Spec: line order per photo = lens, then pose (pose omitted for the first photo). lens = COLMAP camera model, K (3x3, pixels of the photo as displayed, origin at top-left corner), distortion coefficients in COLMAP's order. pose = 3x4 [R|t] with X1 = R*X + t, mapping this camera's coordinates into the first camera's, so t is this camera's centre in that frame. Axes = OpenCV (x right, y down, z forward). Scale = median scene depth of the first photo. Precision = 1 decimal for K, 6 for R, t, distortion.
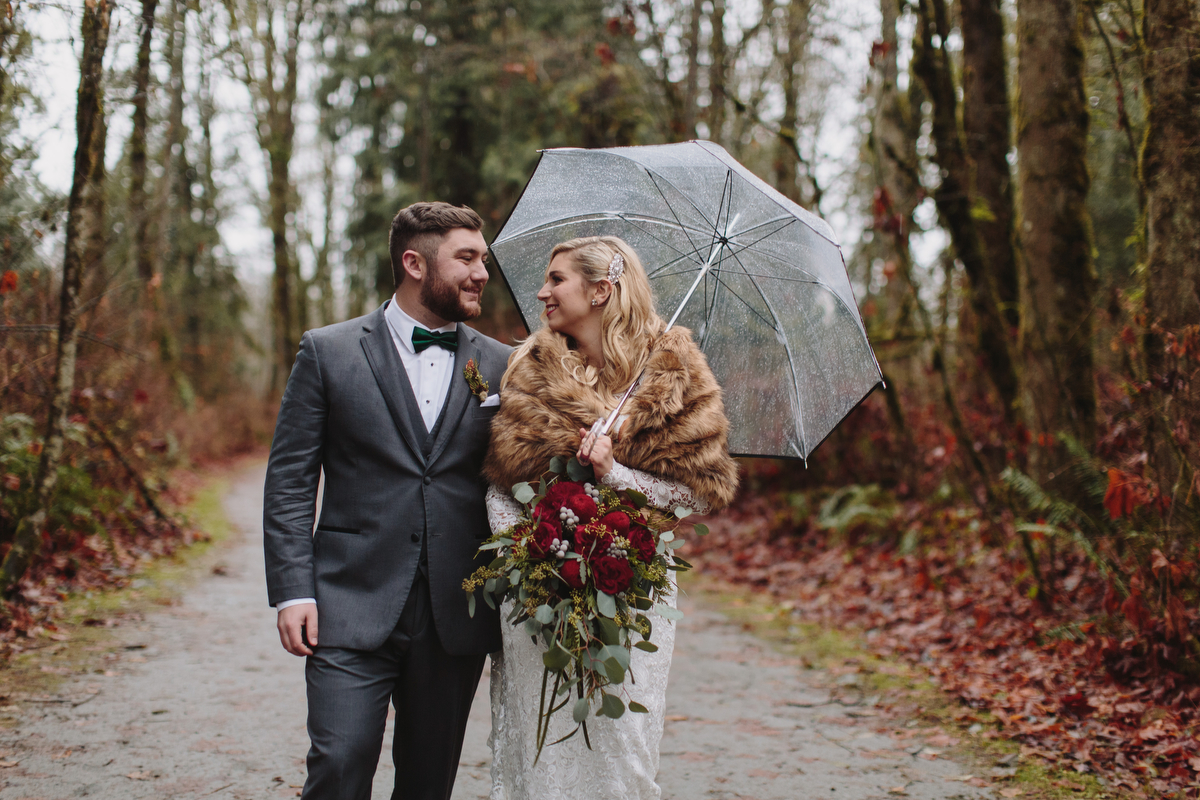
lens RADIAL K [[1685.6, 0, 603.6], [0, 1685.6, 390.5], [0, 0, 1]] dist [0.028224, 0.000000]
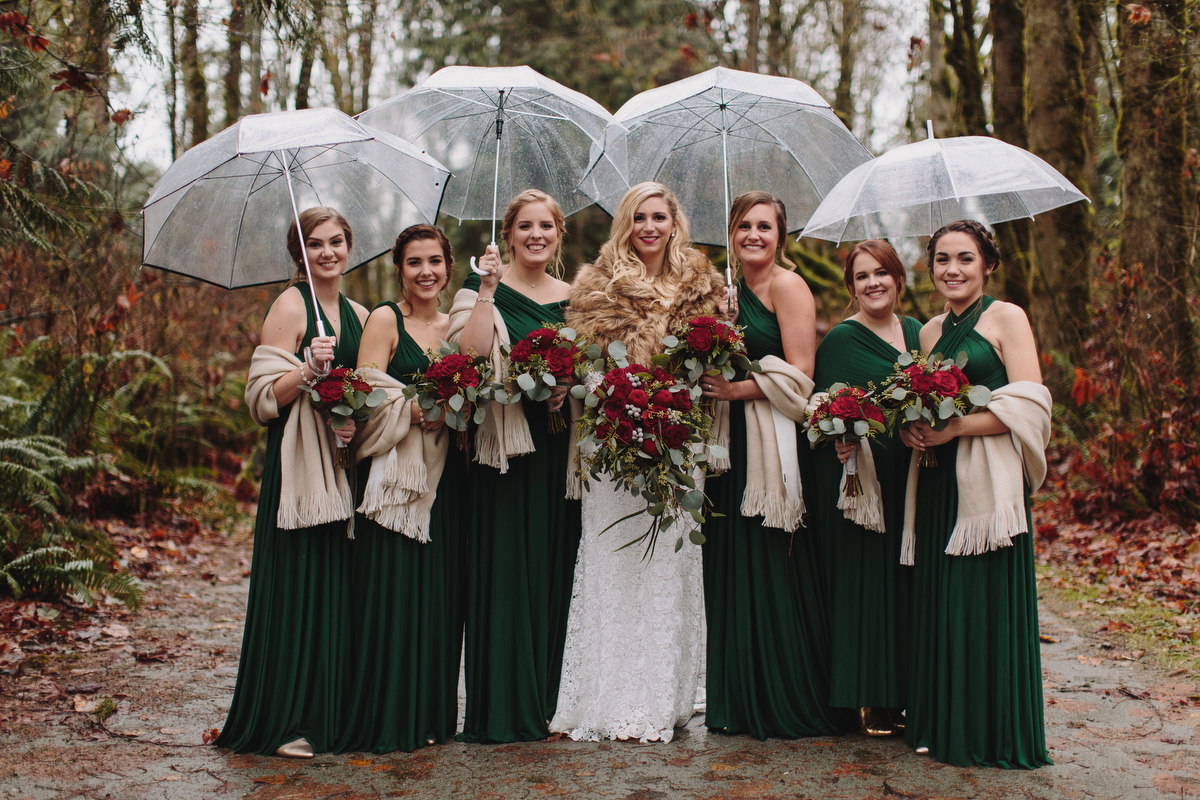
lens RADIAL K [[1685.6, 0, 596.6], [0, 1685.6, 403.9], [0, 0, 1]] dist [0.028224, 0.000000]
pose [[0.999211, -0.009871, -0.038482, -0.023300], [0.010947, 0.999552, 0.027848, 0.019957], [0.038189, -0.028247, 0.998871, -0.238399]]
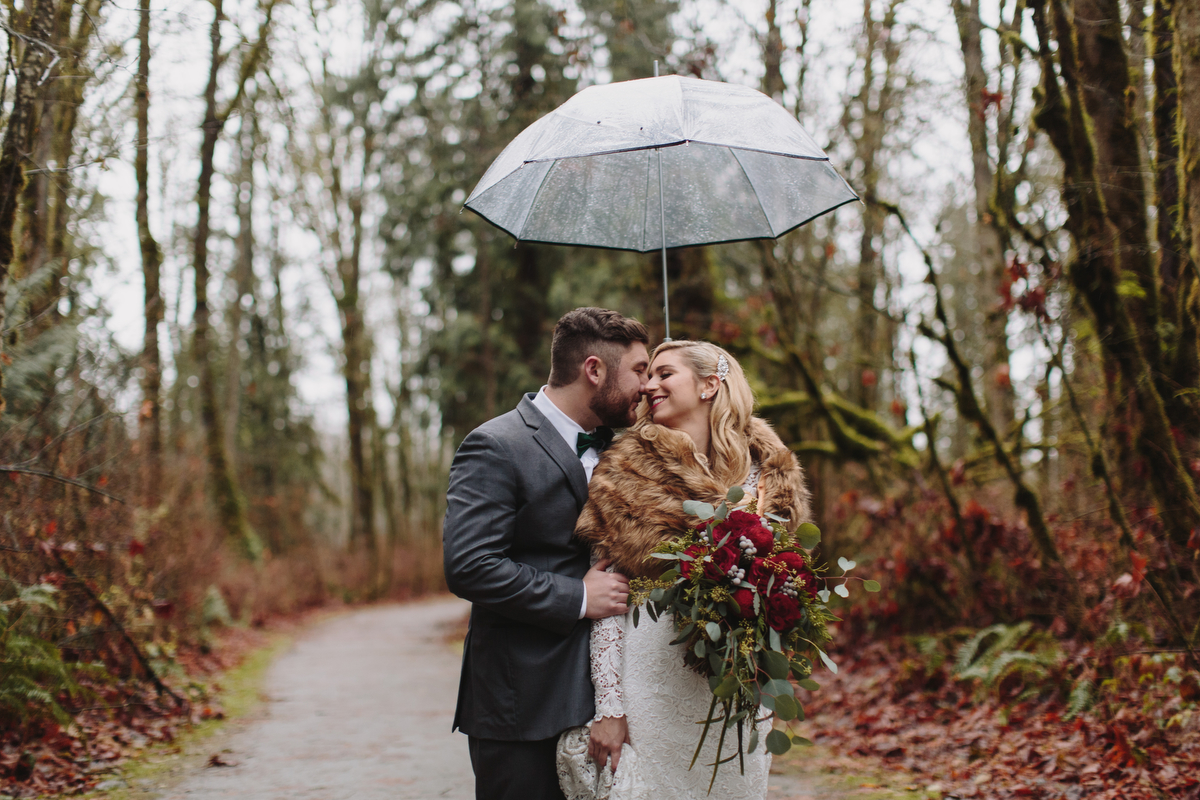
lens RADIAL K [[1685.6, 0, 593.2], [0, 1685.6, 399.1], [0, 0, 1]] dist [0.028224, 0.000000]
pose [[0.997576, -0.043424, -0.054370, 0.003614], [0.039047, 0.996099, -0.079134, 0.005697], [0.057594, 0.076819, 0.995380, 0.189707]]
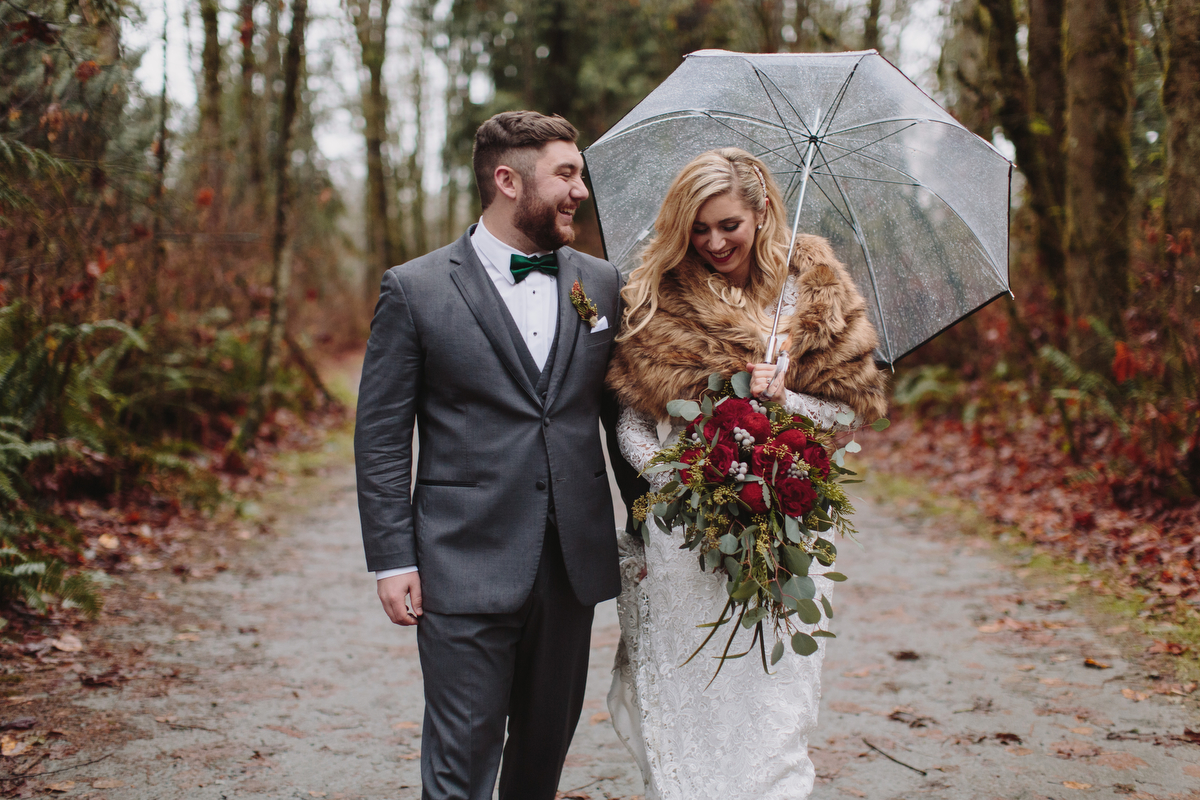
lens RADIAL K [[1685.6, 0, 599.1], [0, 1685.6, 402.6], [0, 0, 1]] dist [0.028224, 0.000000]
pose [[0.998647, -0.003939, -0.051844, -0.016012], [0.007417, 0.997720, 0.067078, 0.001573], [0.051461, -0.067371, 0.996400, -0.182403]]
